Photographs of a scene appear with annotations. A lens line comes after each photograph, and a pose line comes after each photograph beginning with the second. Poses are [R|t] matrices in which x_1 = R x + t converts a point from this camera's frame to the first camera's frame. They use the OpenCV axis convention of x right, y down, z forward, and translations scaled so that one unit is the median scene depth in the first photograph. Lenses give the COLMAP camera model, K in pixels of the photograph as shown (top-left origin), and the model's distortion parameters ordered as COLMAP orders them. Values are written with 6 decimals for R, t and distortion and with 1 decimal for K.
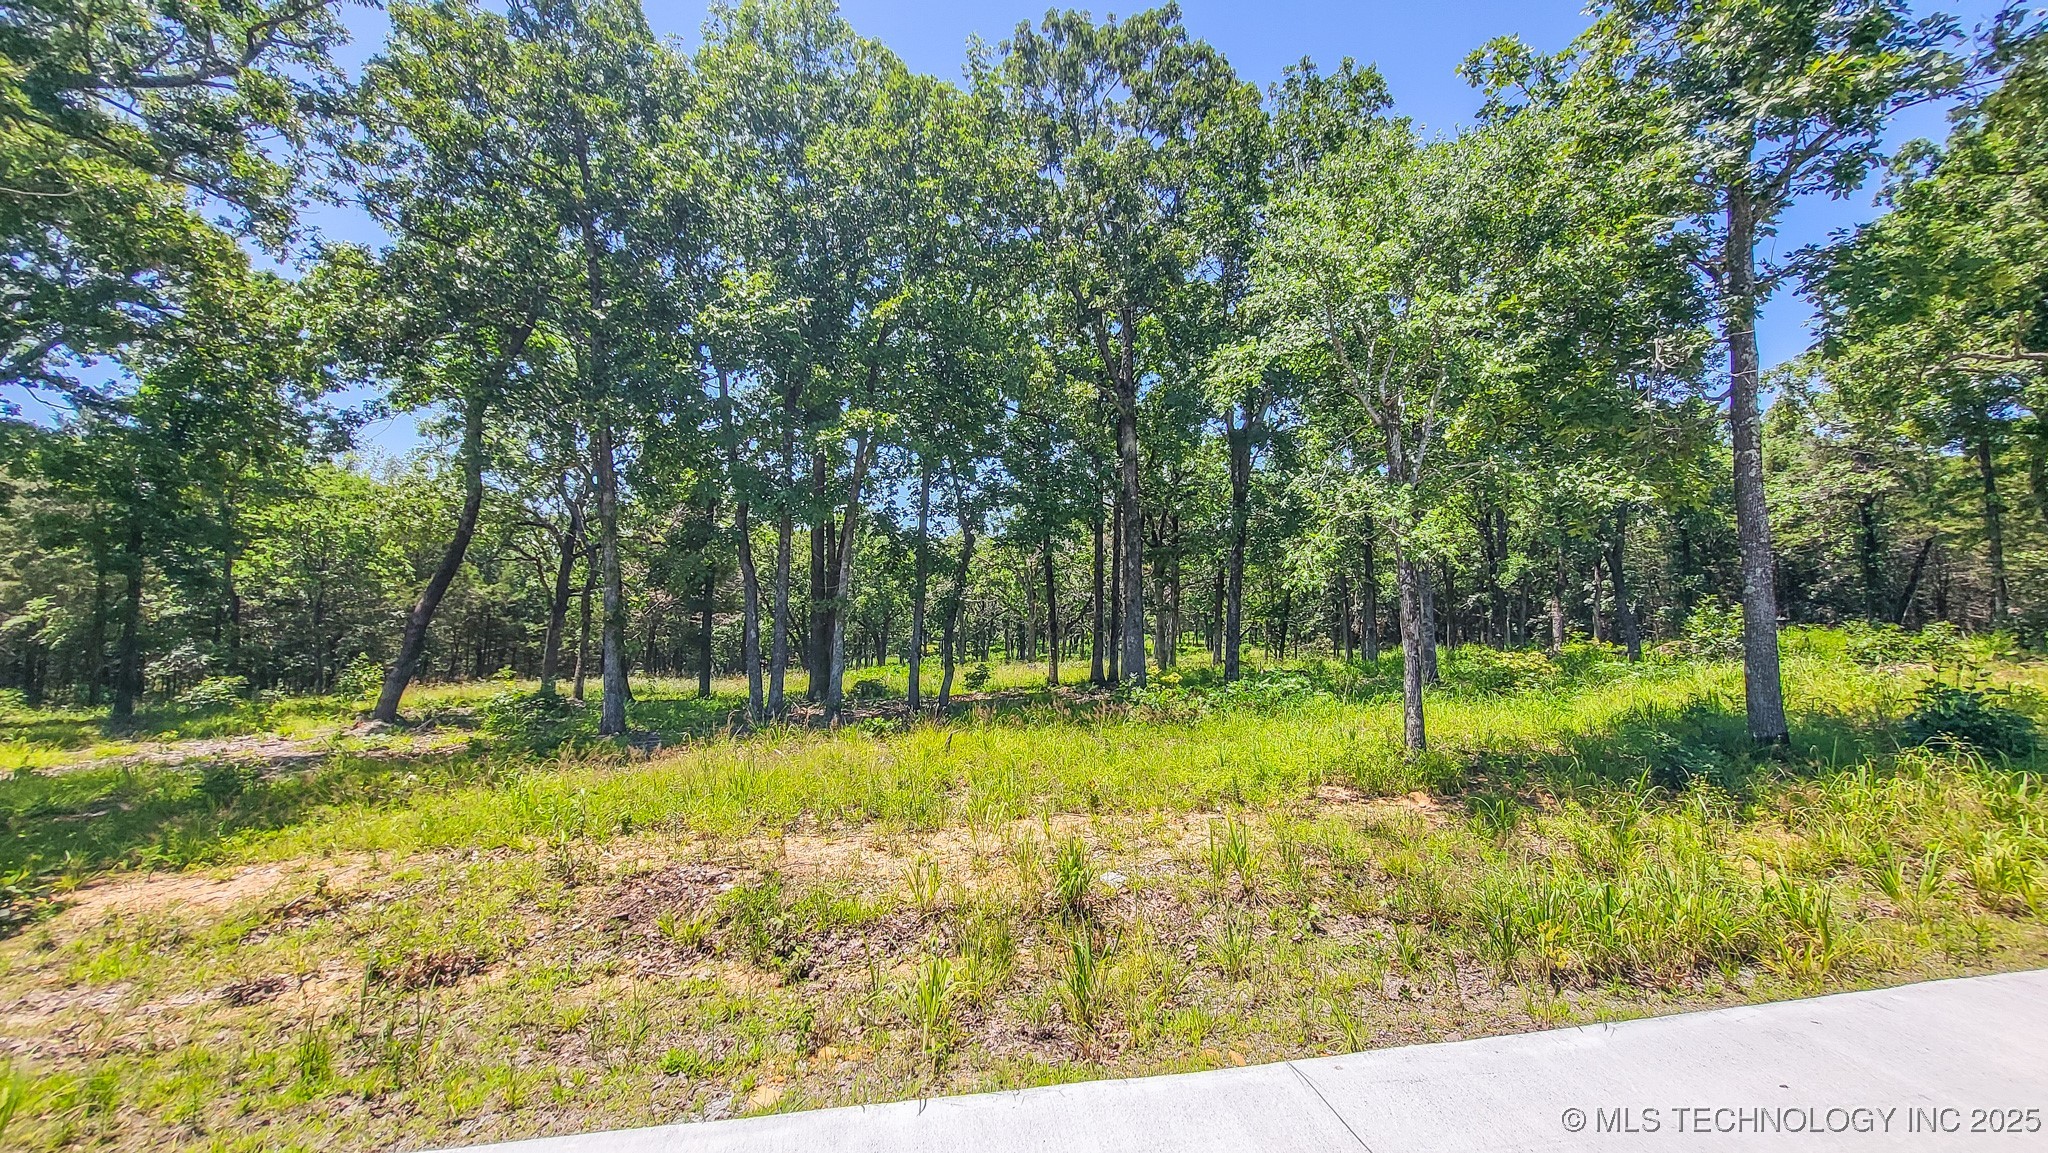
lens RADIAL K [[806.8, 0, 1024.1], [0, 806.8, 568.3], [0, 0, 1]] dist [0.000829, -0.000167]
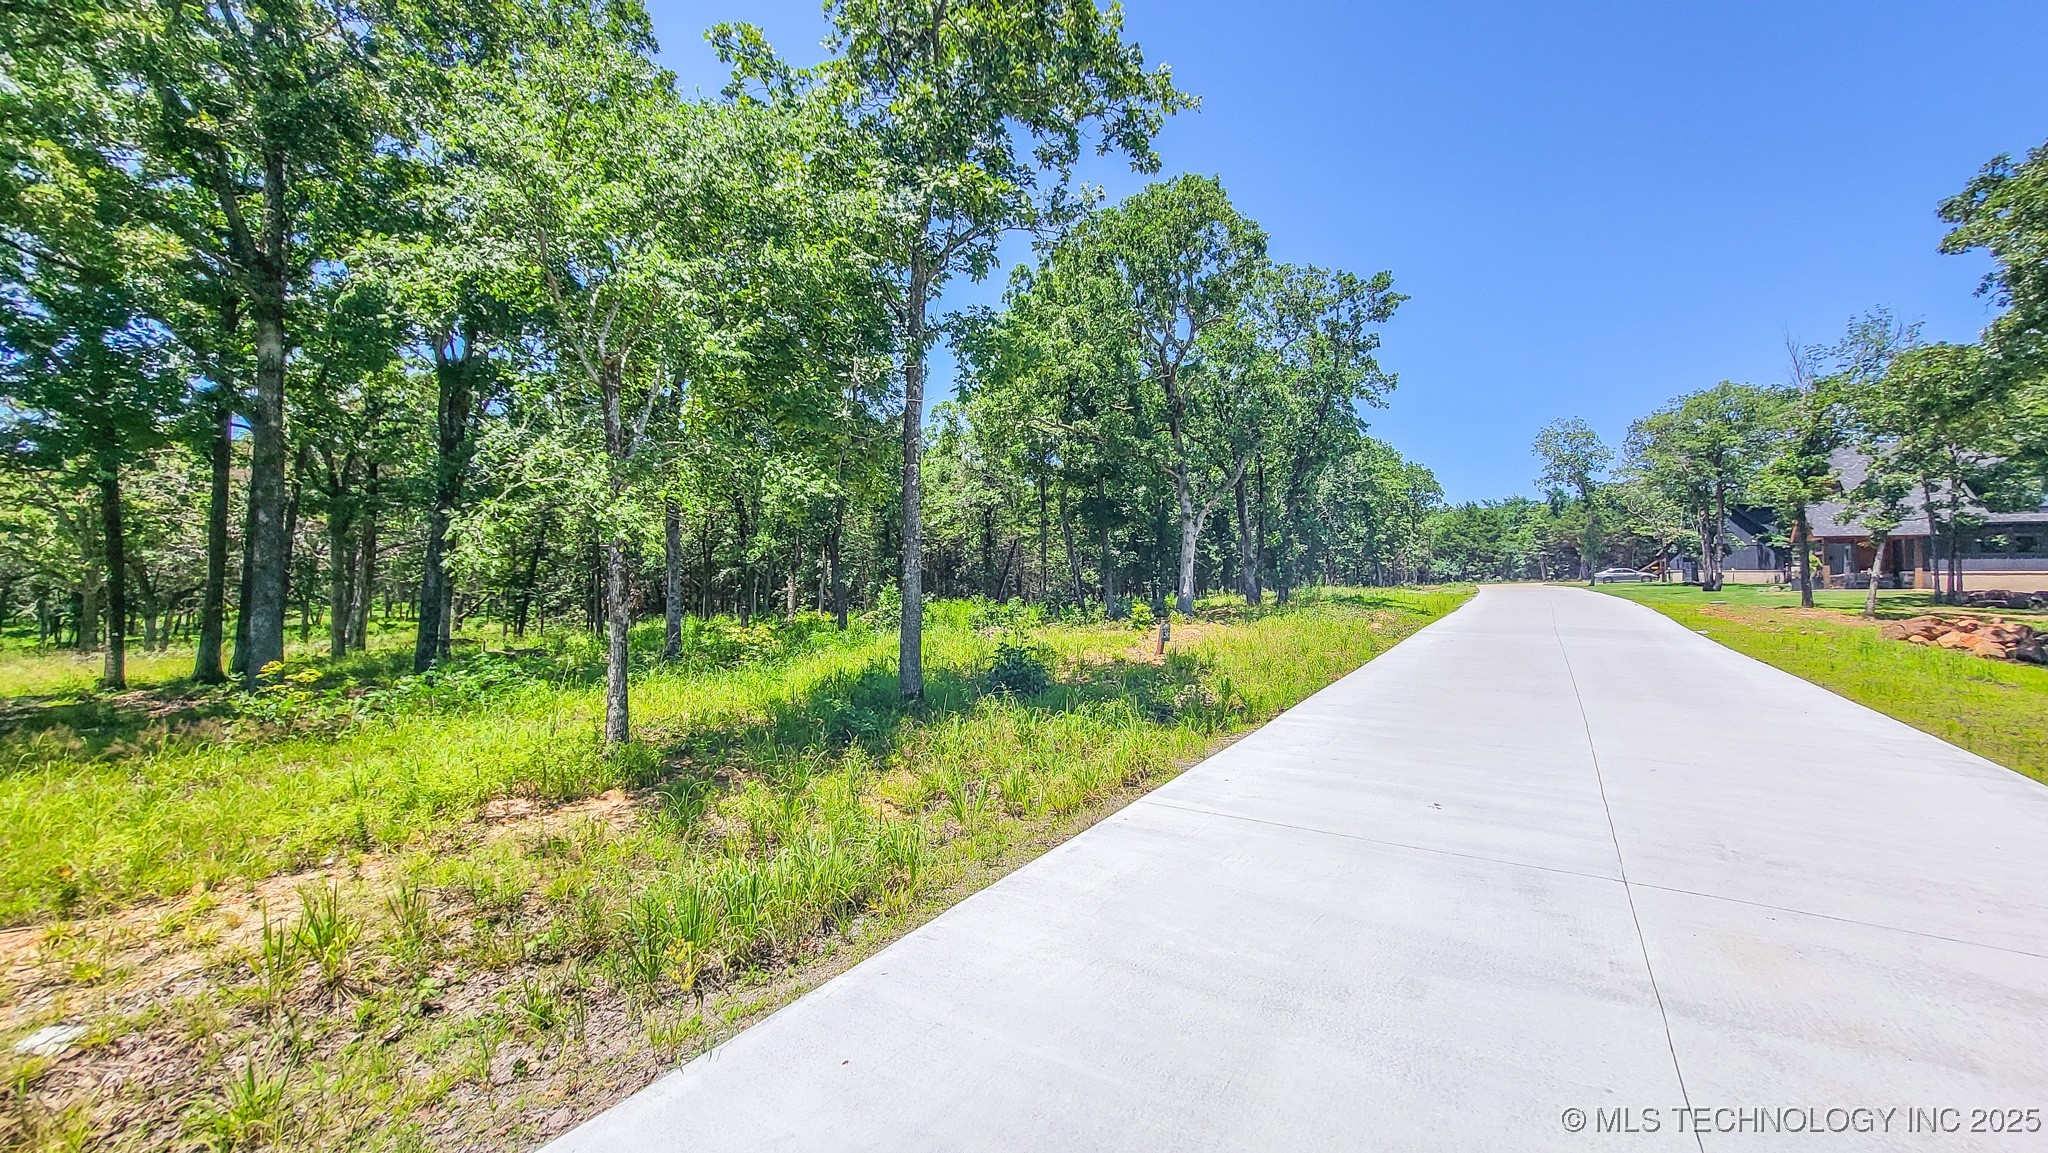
lens RADIAL K [[806.8, 0, 1024.1], [0, 806.8, 568.3], [0, 0, 1]] dist [0.000829, -0.000167]
pose [[0.658628, 0.027853, 0.751953, 0.041165], [-0.056383, 0.998332, 0.012407, -0.005543], [-0.750353, -0.050569, 0.659100, 0.022479]]
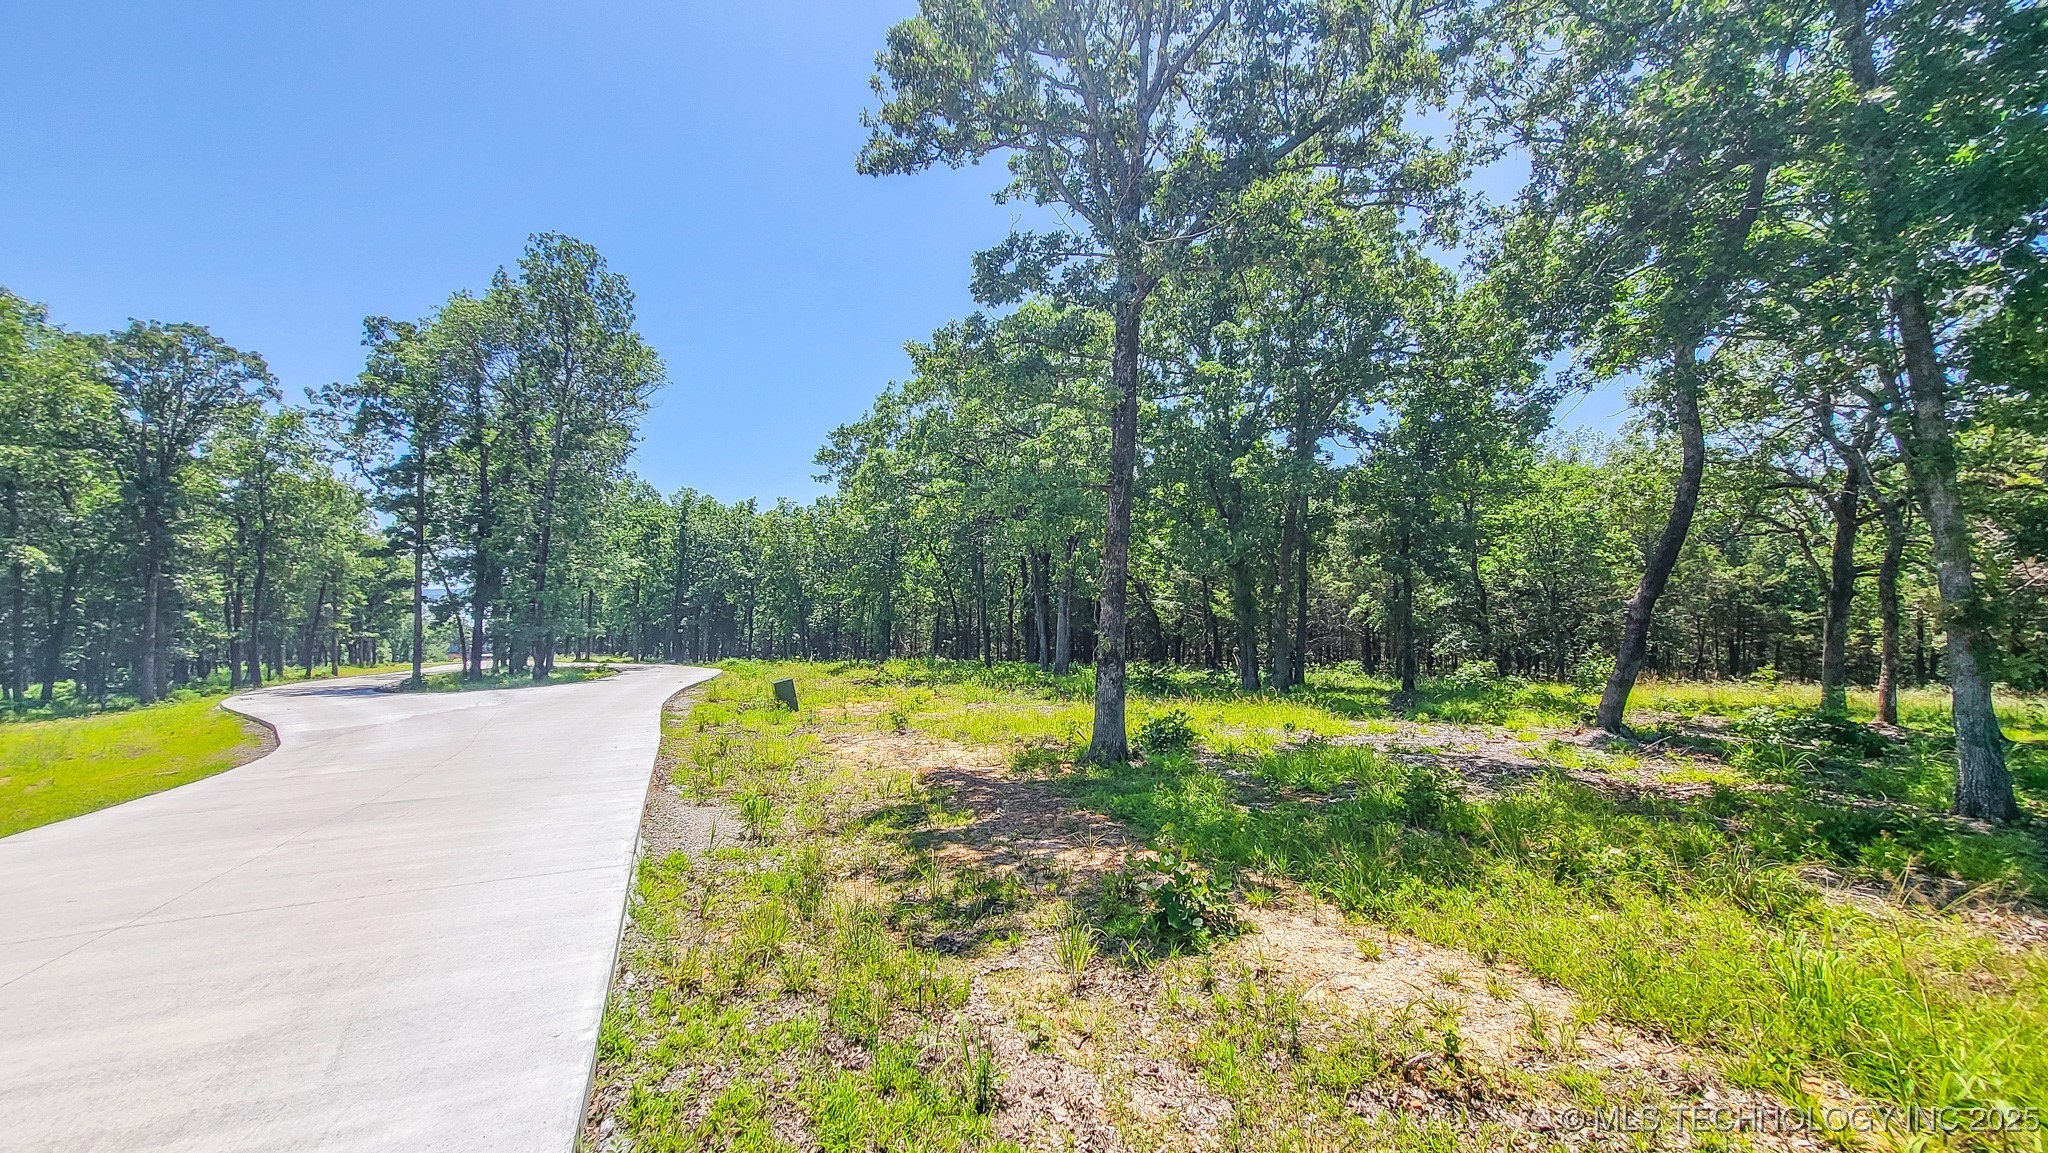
lens RADIAL K [[806.1, 0, 1024.2], [0, 806.1, 563.8], [0, 0, 1]] dist [0.000400, -0.000340]
pose [[0.255913, -0.055157, -0.965125, -0.089991], [0.066459, 0.997013, -0.039357, 0.003356], [0.964413, -0.054069, 0.258815, 0.149536]]
